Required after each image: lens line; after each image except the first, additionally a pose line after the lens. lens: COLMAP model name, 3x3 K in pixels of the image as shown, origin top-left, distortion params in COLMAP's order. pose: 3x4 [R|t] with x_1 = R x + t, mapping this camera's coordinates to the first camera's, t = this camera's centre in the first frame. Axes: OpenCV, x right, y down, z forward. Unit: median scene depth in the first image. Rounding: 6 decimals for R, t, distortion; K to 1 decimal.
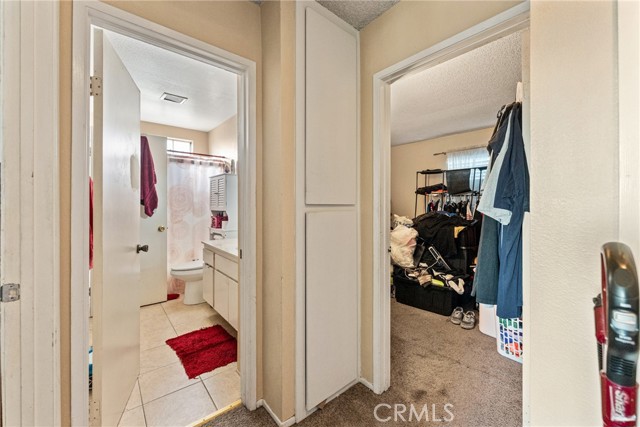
lens RADIAL K [[253.5, 0, 315.8], [0, 253.5, 204.9], [0, 0, 1]] dist [-0.001459, -0.000198]
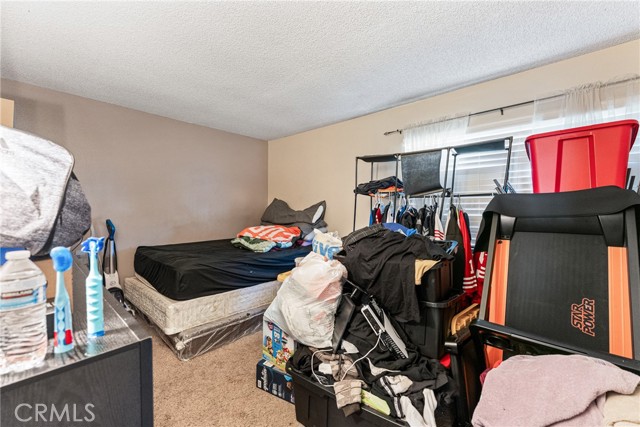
lens RADIAL K [[253.5, 0, 315.8], [0, 253.5, 204.9], [0, 0, 1]] dist [-0.001459, -0.000198]
pose [[0.990945, 0.011040, 0.133815, 0.261353], [-0.009368, 0.999870, -0.013120, -0.007975], [-0.133943, 0.011748, 0.990919, 0.483993]]
